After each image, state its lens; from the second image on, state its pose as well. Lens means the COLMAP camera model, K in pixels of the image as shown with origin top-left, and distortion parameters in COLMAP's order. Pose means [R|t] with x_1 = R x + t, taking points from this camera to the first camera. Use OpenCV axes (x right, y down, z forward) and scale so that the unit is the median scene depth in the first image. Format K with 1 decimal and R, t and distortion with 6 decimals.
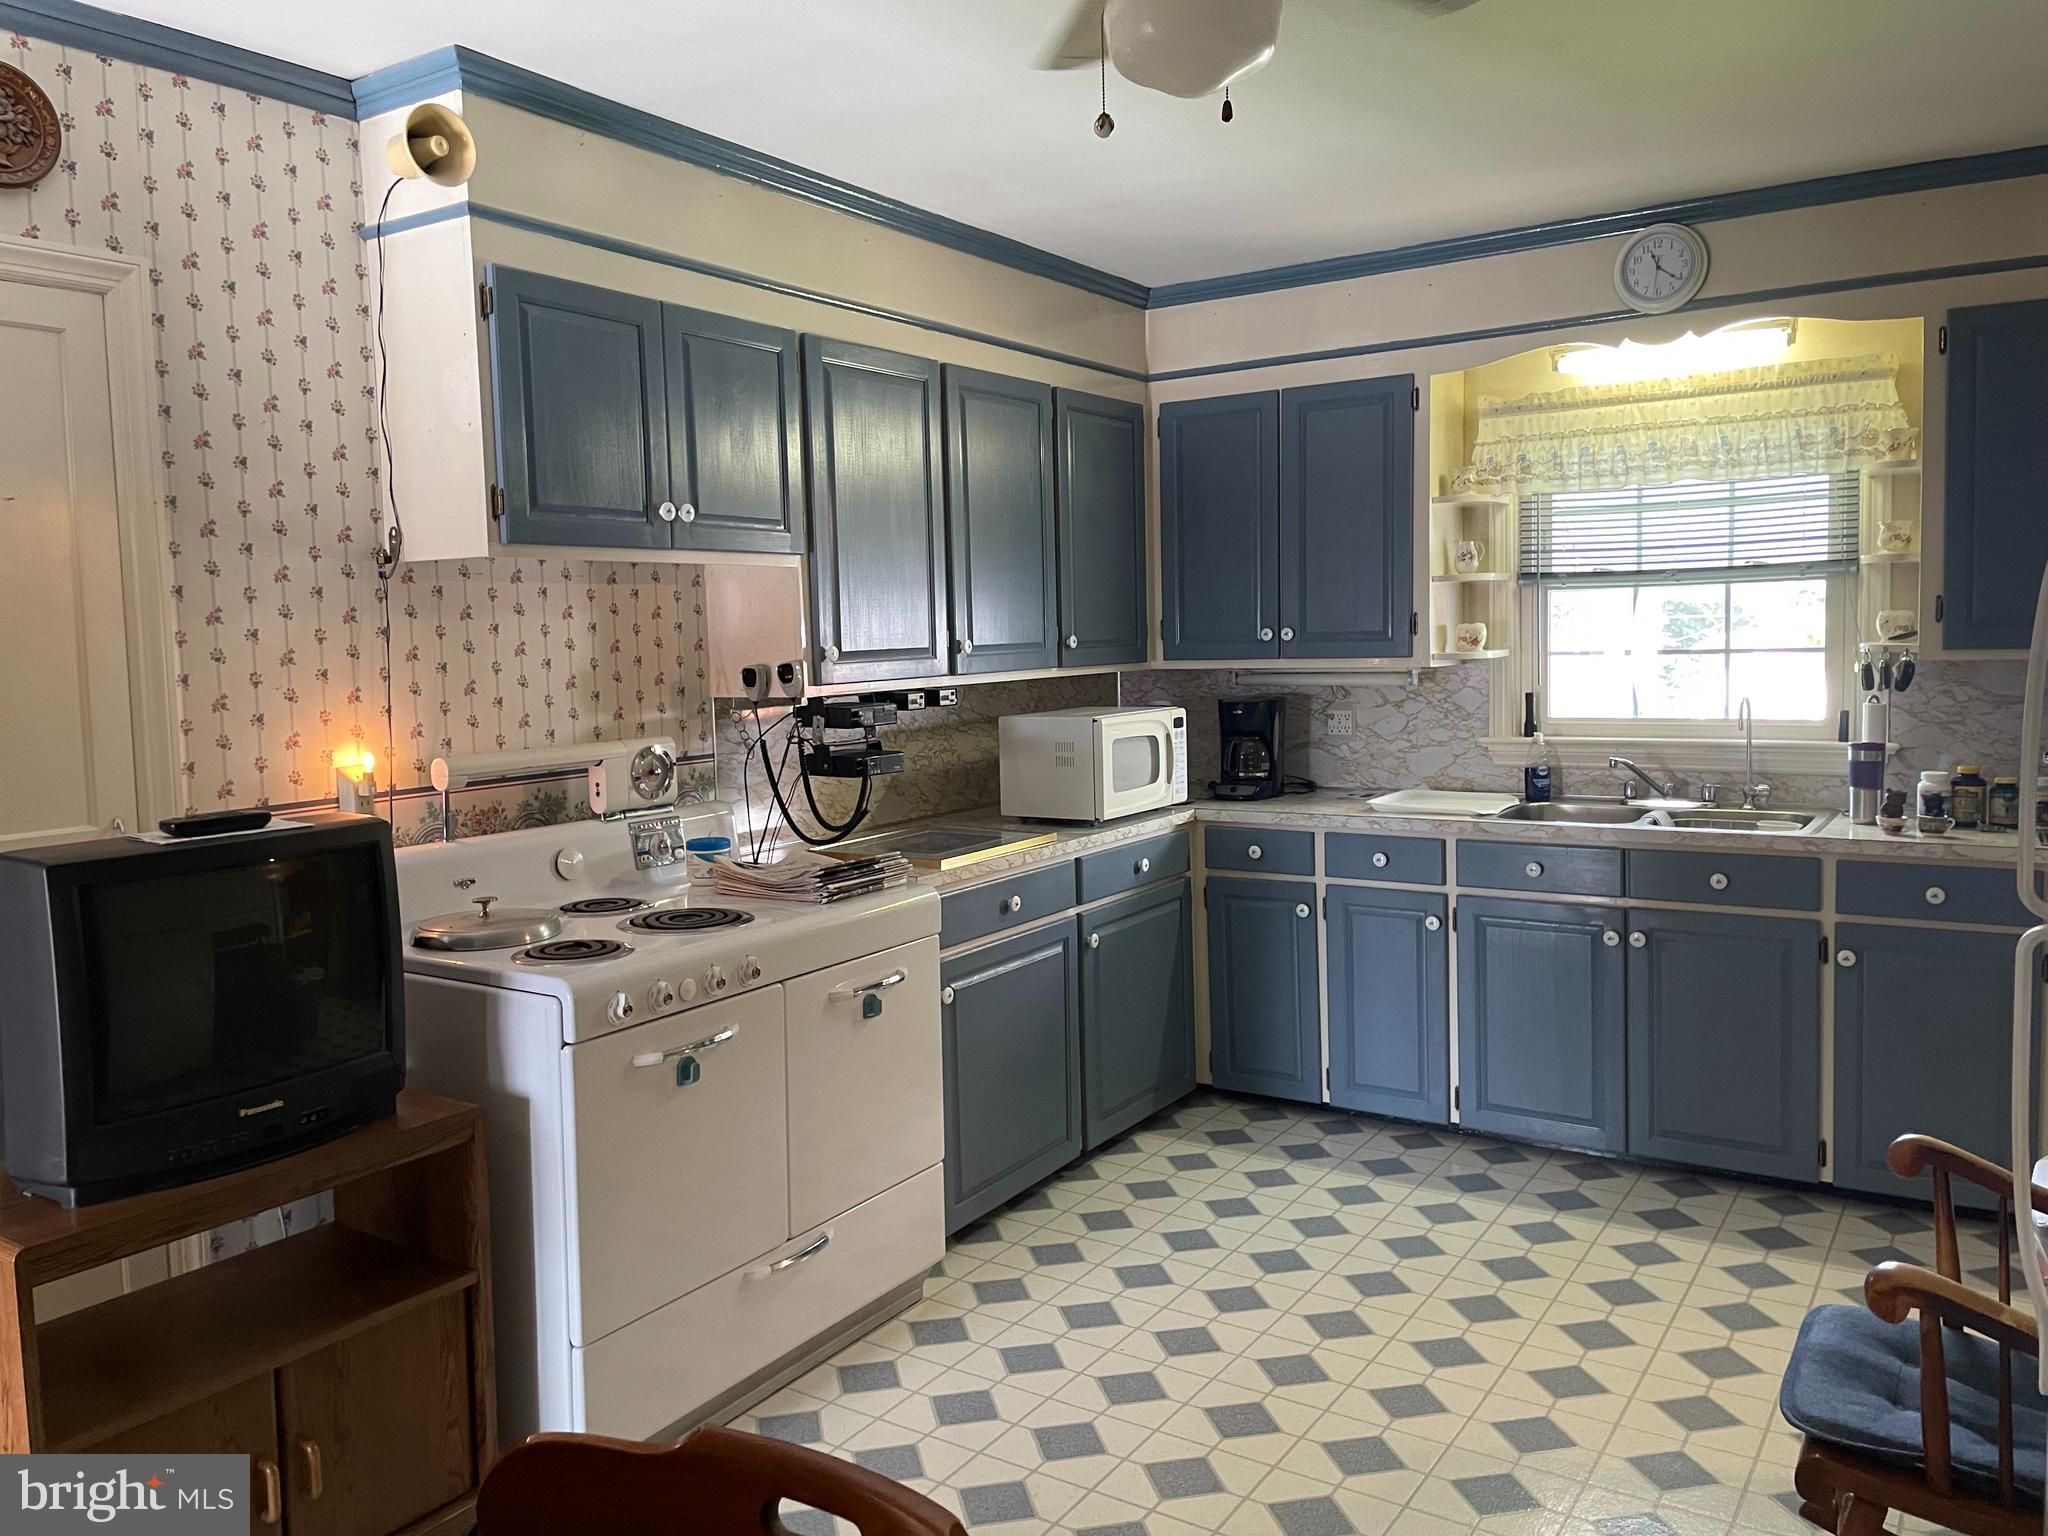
lens RADIAL K [[1545.6, 0, 1014.6], [0, 1545.6, 762.0], [0, 0, 1]] dist [0.091716, -0.120706]
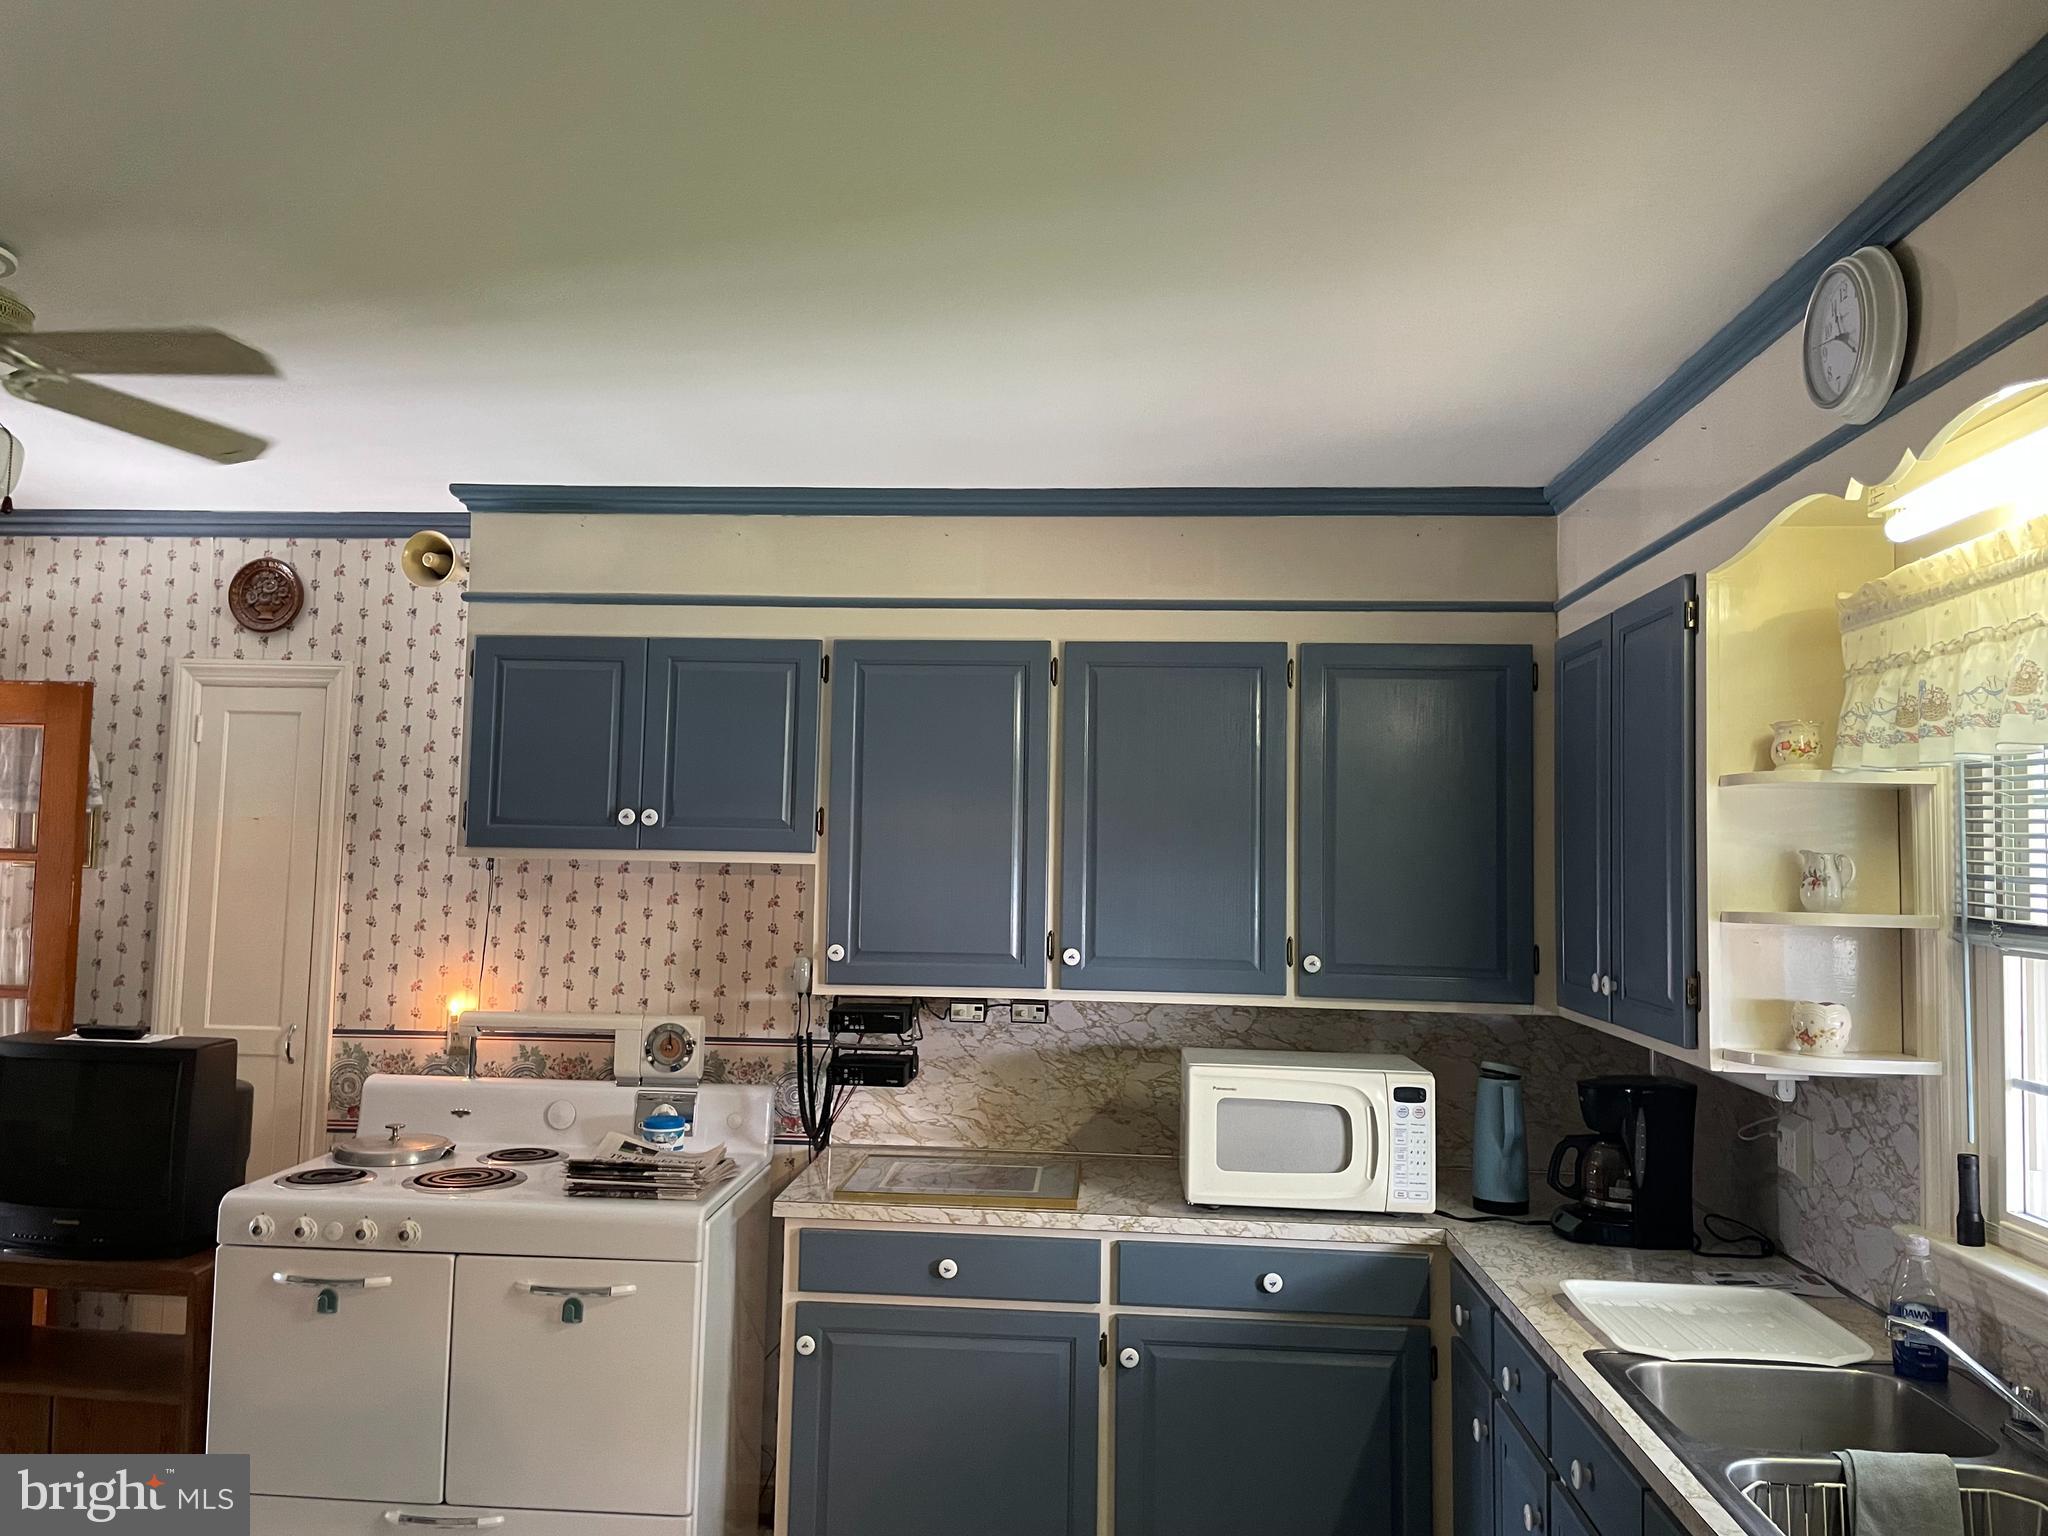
lens RADIAL K [[1545.6, 0, 1014.6], [0, 1545.6, 762.0], [0, 0, 1]] dist [0.091716, -0.120706]
pose [[0.489715, -0.018756, -0.871681, 0.900709], [-0.109944, 0.990460, -0.083078, -0.136384], [0.864923, 0.136521, 0.482981, 0.683588]]
